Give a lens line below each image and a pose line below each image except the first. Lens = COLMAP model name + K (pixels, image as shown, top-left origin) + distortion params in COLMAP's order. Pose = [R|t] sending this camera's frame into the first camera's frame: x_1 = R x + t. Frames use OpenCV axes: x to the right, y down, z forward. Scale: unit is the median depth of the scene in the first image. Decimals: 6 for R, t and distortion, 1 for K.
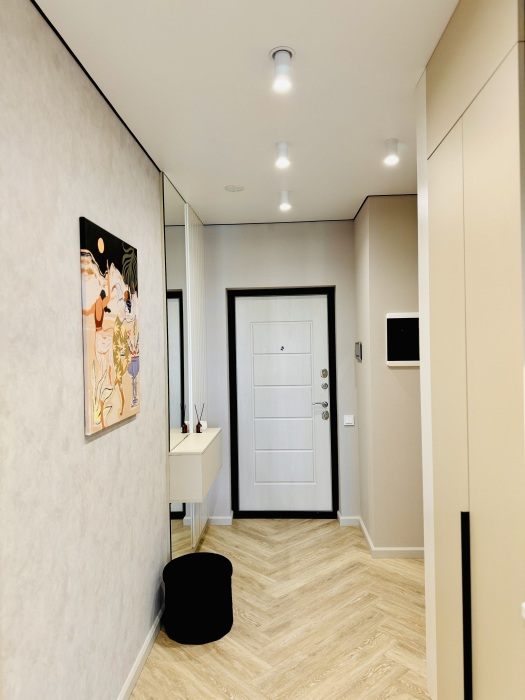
lens RADIAL K [[495.8, 0, 264.5], [0, 495.8, 344.2], [0, 0, 1]] dist [-0.001419, -0.014111]
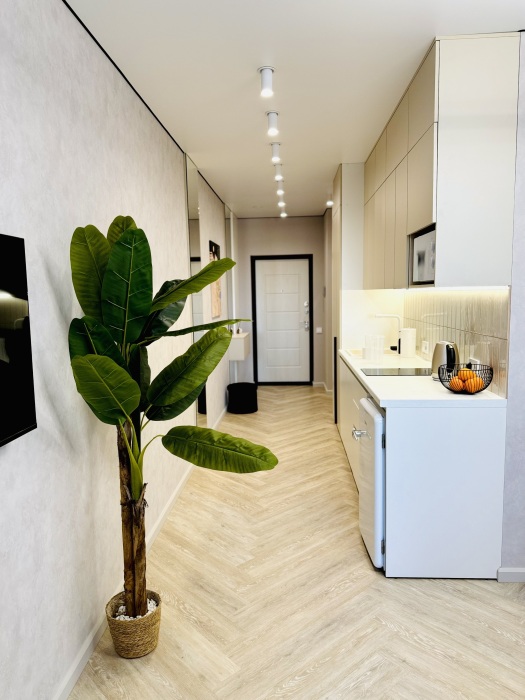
lens RADIAL K [[495.8, 0, 246.1], [0, 495.8, 356.8], [0, 0, 1]] dist [-0.001419, -0.014111]
pose [[0.998937, 0.002849, -0.046000, -0.014650], [0.002961, 0.992058, 0.125744, 0.026933], [0.045993, -0.125747, 0.990996, -1.017384]]
